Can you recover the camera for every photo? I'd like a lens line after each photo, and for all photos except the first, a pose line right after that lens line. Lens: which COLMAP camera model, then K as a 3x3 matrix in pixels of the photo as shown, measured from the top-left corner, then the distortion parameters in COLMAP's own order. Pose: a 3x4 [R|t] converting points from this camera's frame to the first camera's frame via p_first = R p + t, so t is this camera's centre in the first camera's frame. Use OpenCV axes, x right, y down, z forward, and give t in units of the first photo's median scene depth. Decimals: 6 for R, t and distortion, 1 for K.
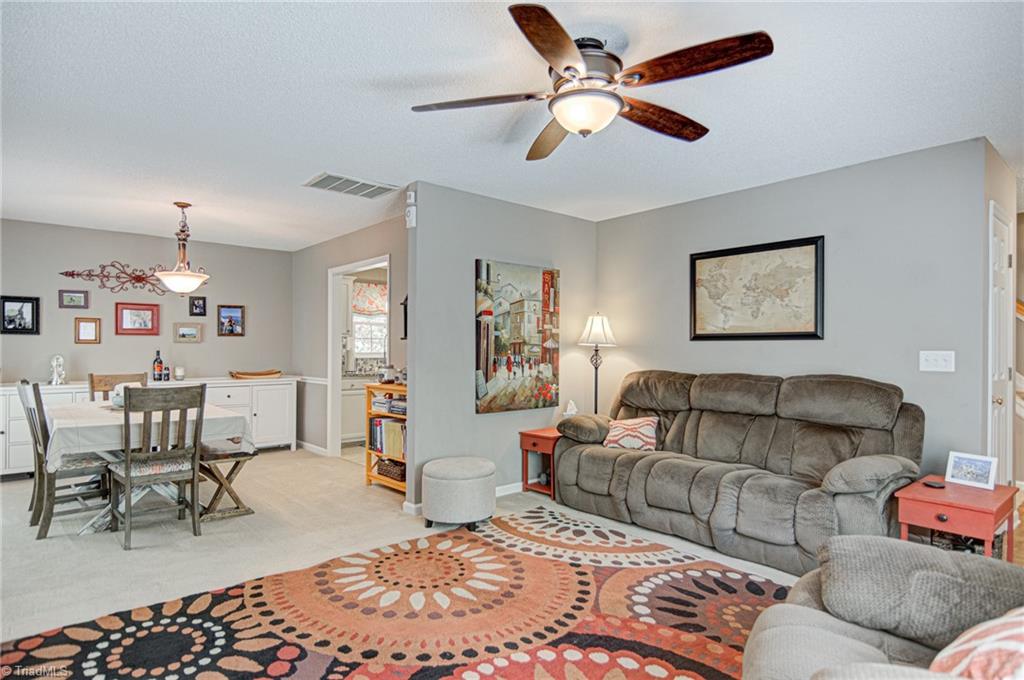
lens RADIAL K [[565.0, 0, 514.2], [0, 565.0, 346.6], [0, 0, 1]] dist [0.024718, -0.021277]
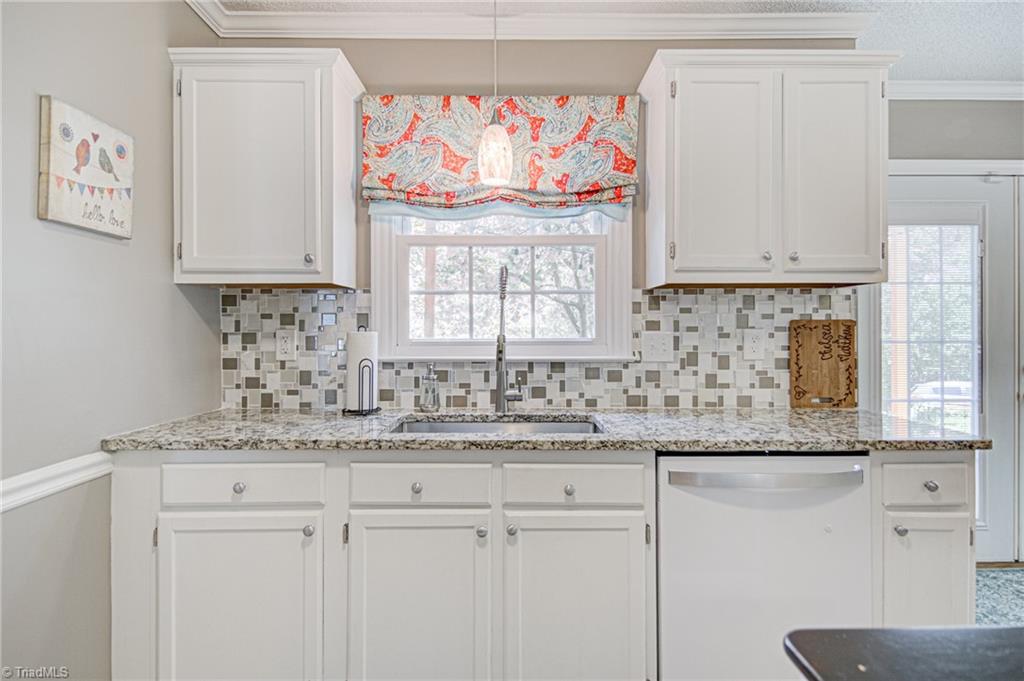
lens RADIAL K [[565.0, 0, 521.6], [0, 565.0, 324.3], [0, 0, 1]] dist [0.024718, -0.021277]
pose [[0.756061, -0.009584, -0.654431, -0.089100], [0.007130, 0.999954, -0.006407, 0.008494], [0.654463, 0.000178, 0.756094, 1.663632]]
